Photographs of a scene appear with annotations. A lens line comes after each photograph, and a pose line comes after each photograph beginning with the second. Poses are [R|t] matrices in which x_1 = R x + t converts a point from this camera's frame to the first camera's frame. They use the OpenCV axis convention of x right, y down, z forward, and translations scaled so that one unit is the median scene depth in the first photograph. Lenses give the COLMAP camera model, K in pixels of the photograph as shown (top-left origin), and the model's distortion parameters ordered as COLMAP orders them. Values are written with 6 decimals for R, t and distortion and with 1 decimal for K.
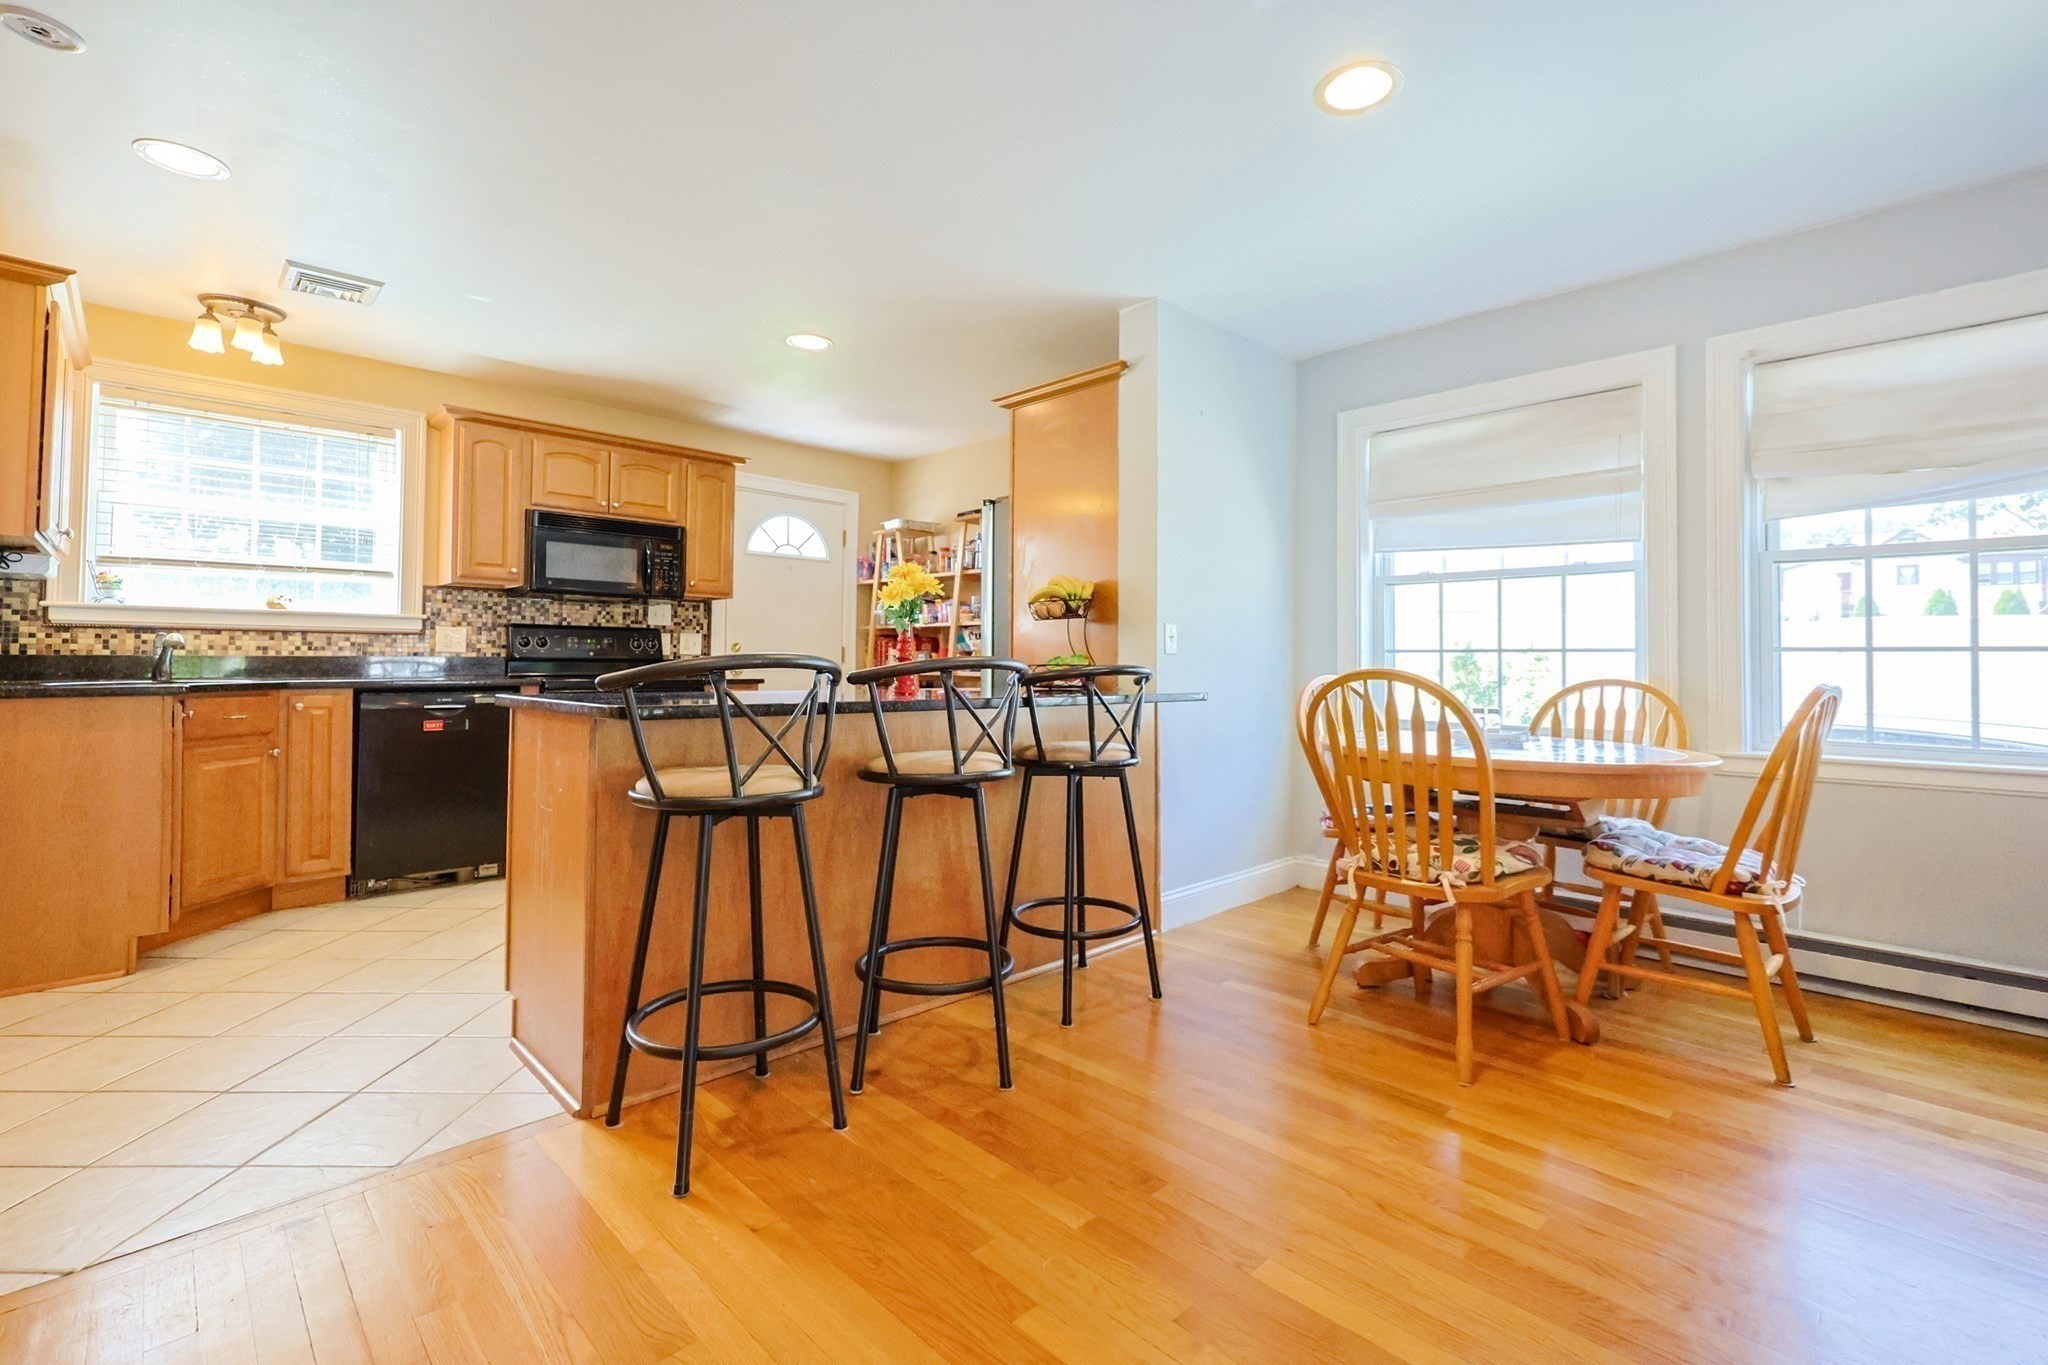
lens RADIAL K [[907.9, 0, 1046.7], [0, 907.9, 641.9], [0, 0, 1]] dist [-0.007514, 0.001030]
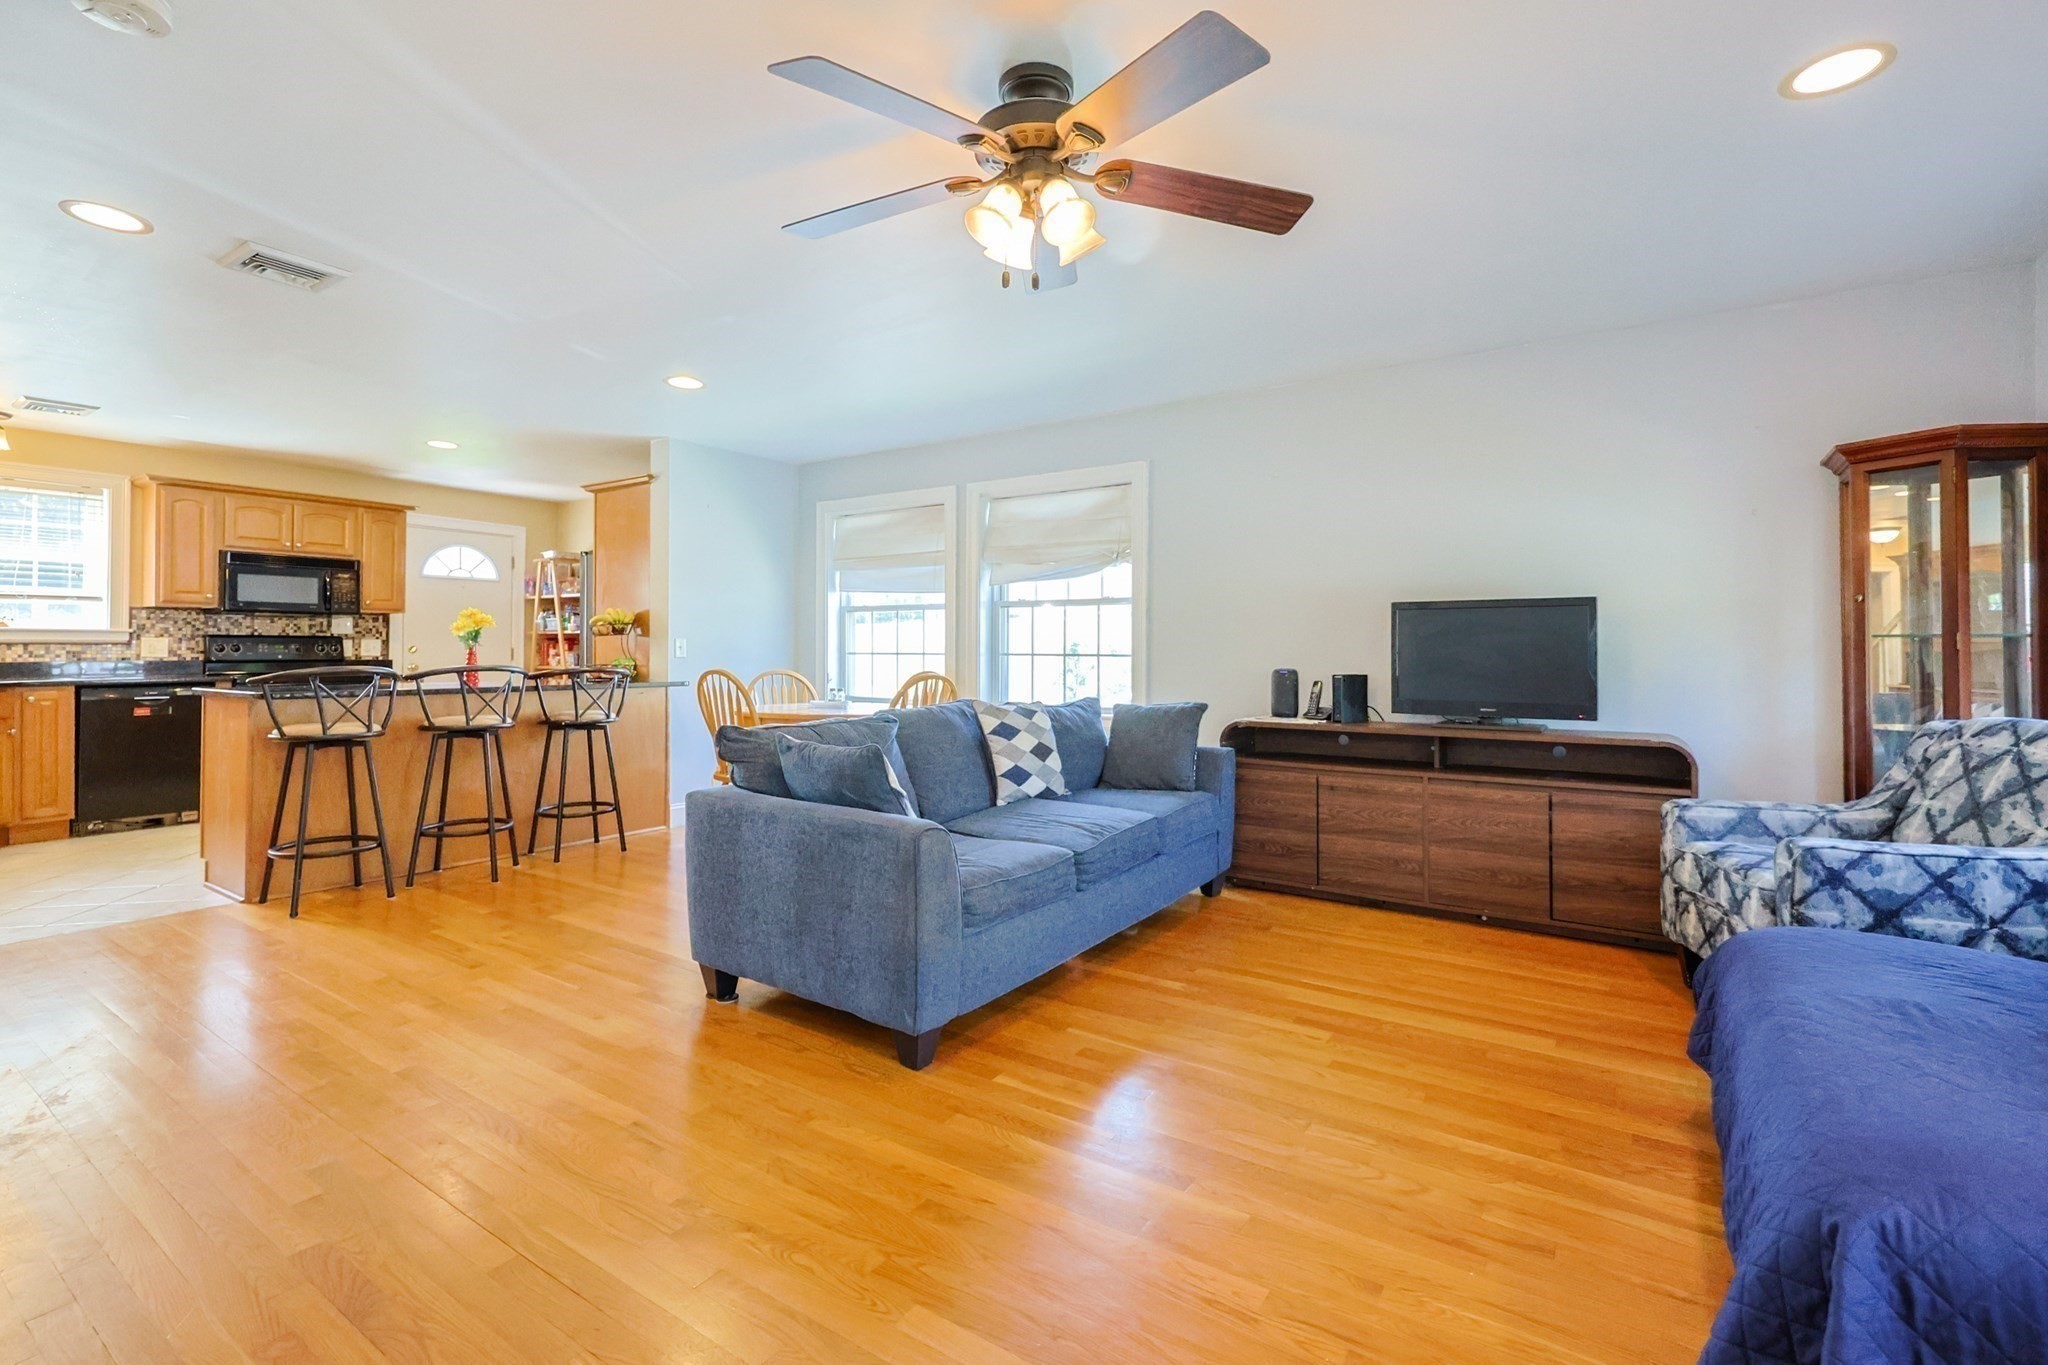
lens RADIAL K [[907.9, 0, 1052.3], [0, 907.9, 639.2], [0, 0, 1]] dist [-0.007514, 0.001030]
pose [[0.978156, -0.003057, 0.207850, 0.436130], [0.000203, 0.999905, 0.013750, -0.040536], [-0.207872, -0.013408, 0.978064, -0.698449]]
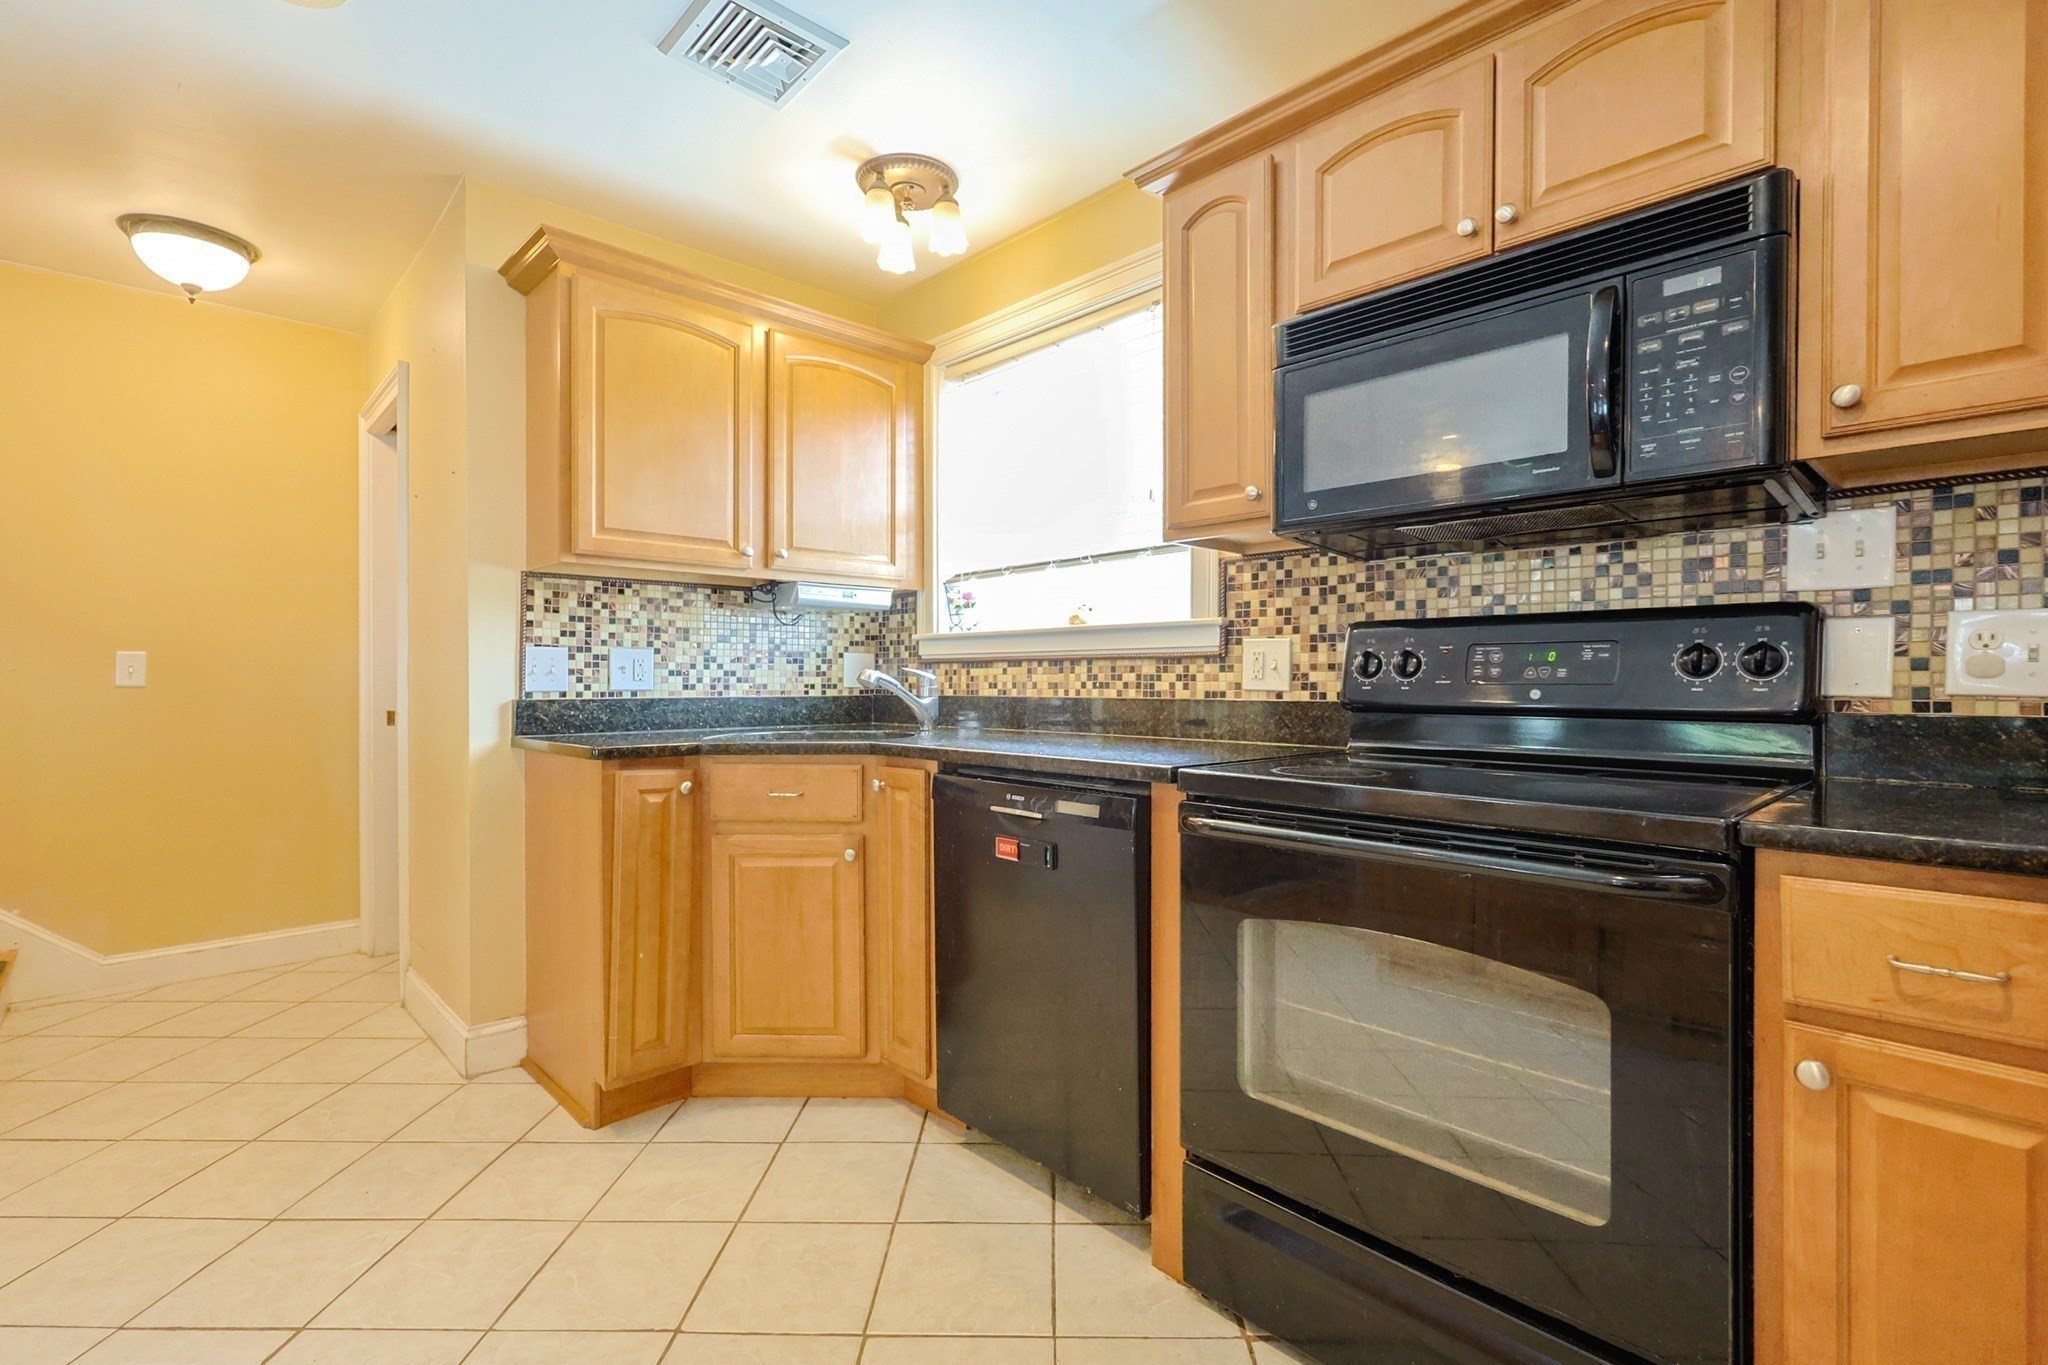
lens RADIAL K [[907.9, 0, 1036.6], [0, 907.9, 686.2], [0, 0, 1]] dist [-0.007514, 0.001030]
pose [[-0.016715, -0.000060, -0.999860, -0.218347], [0.022551, 0.999746, -0.000437, 0.008278], [0.999606, -0.022555, -0.016709, 1.110999]]
